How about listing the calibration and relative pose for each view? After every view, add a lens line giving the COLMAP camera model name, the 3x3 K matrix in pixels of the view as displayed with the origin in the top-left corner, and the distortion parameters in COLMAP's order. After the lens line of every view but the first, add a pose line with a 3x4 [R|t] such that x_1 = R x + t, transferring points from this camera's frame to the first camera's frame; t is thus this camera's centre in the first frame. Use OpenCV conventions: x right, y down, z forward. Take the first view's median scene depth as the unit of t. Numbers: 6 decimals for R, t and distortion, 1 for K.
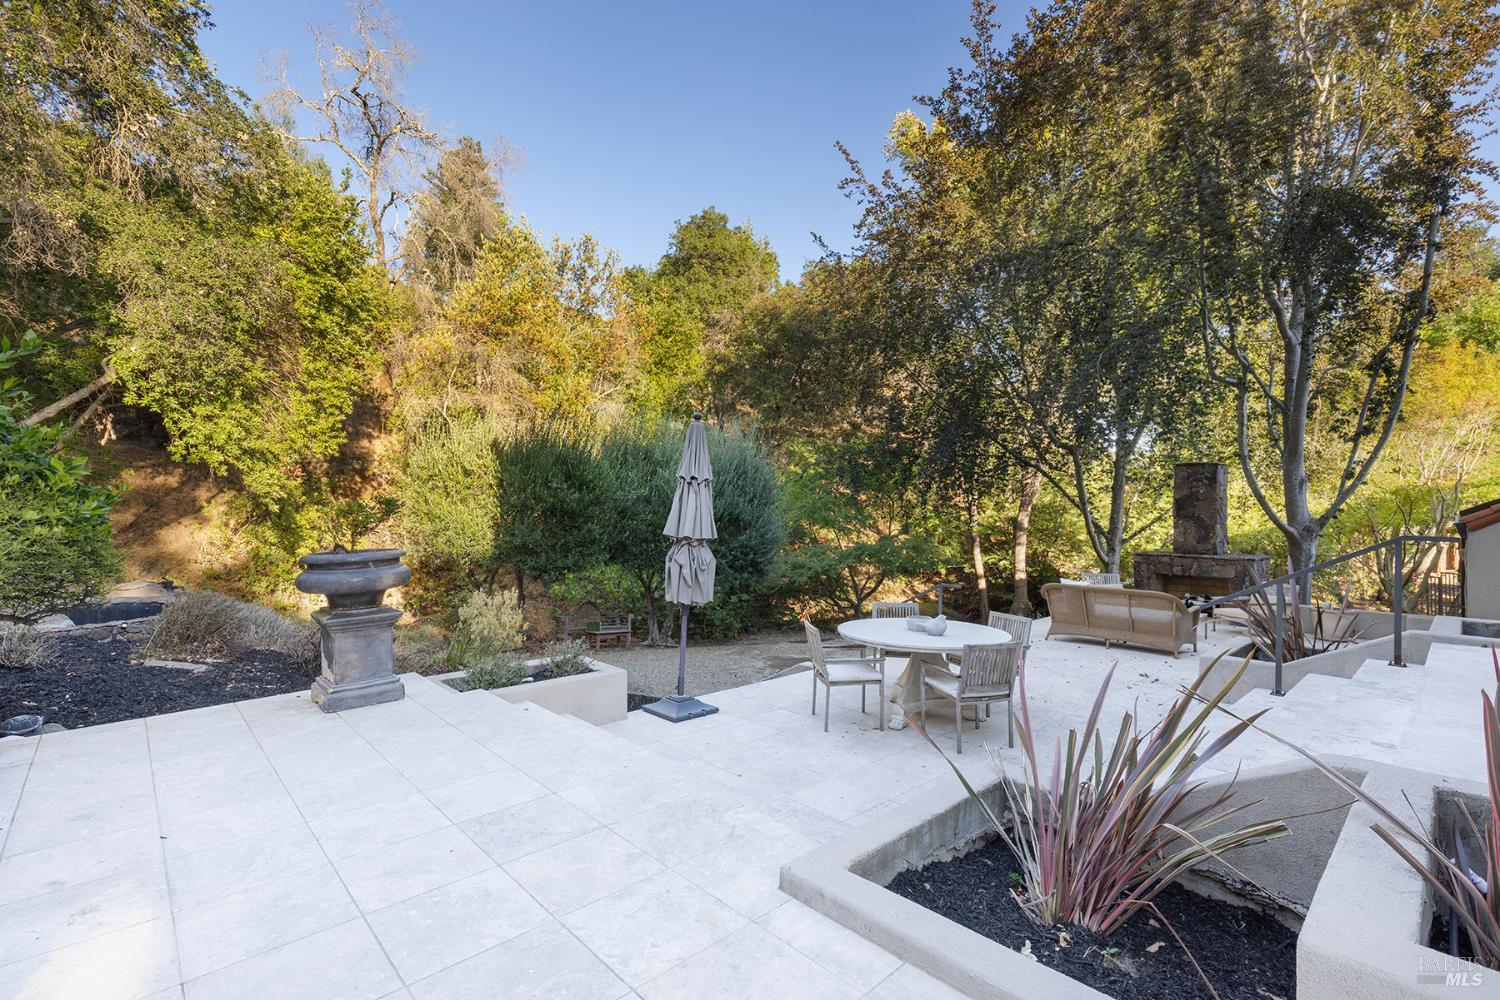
lens RADIAL K [[675.1, 0, 751.0], [0, 675.1, 505.1], [0, 0, 1]] dist [0.008384, -0.001008]
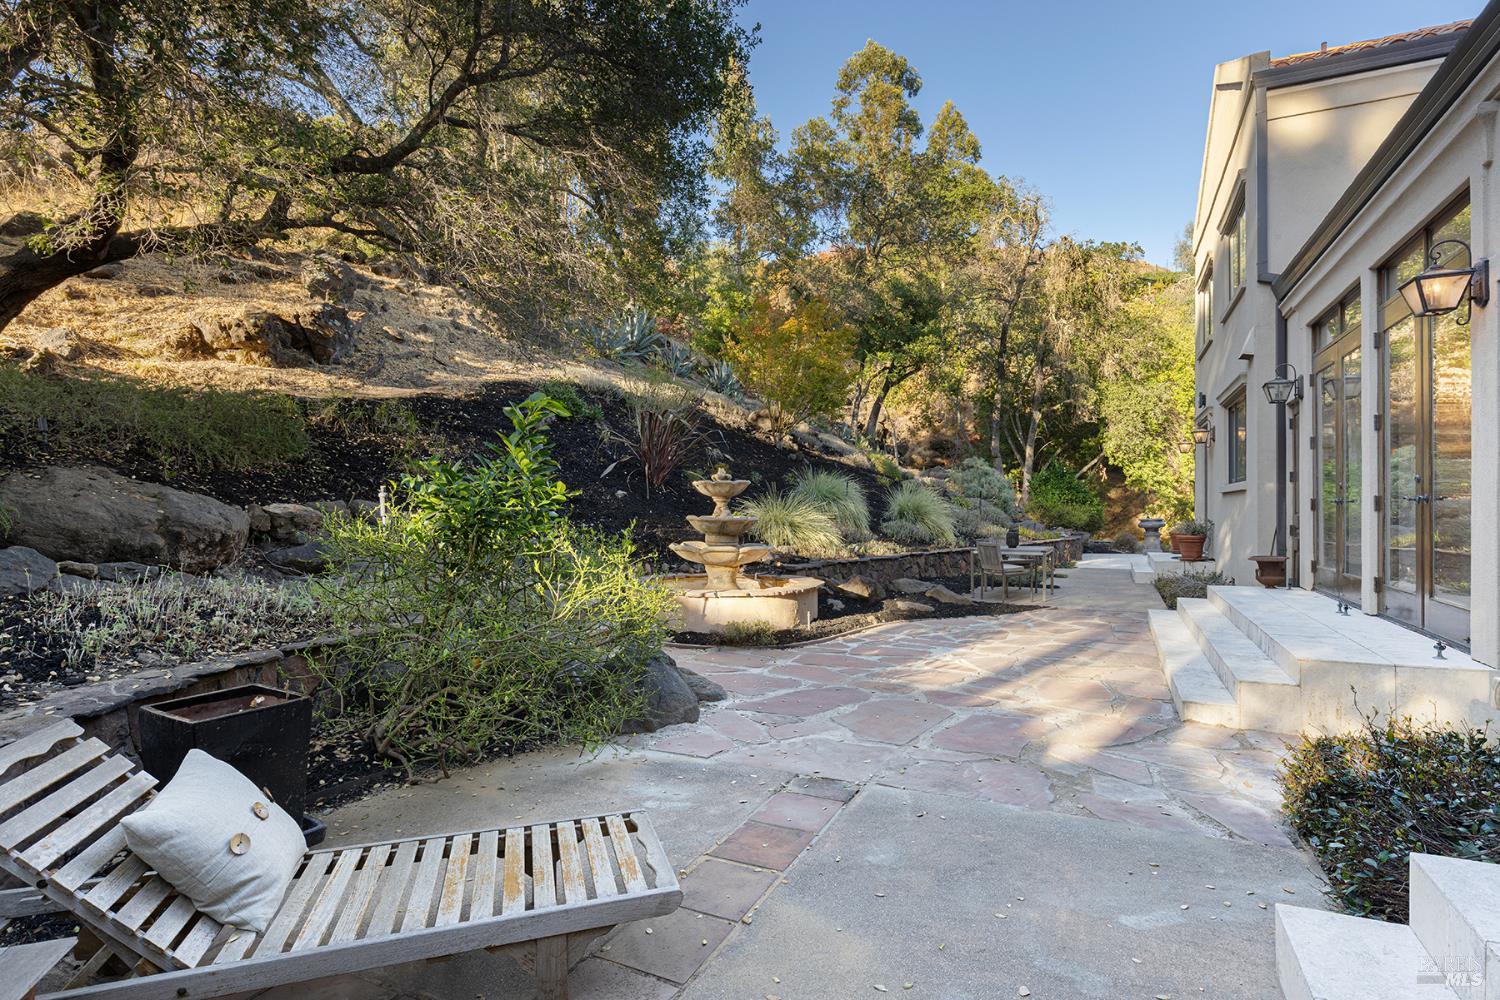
lens RADIAL K [[770.5, 0, 749.5], [0, 770.5, 502.0], [0, 0, 1]] dist [0.000261, 0.000015]
pose [[0.371801, -0.006347, -0.928291, 1.248699], [-0.000186, 0.999976, -0.006912, -0.000340], [0.928312, 0.002743, 0.371791, -1.313127]]
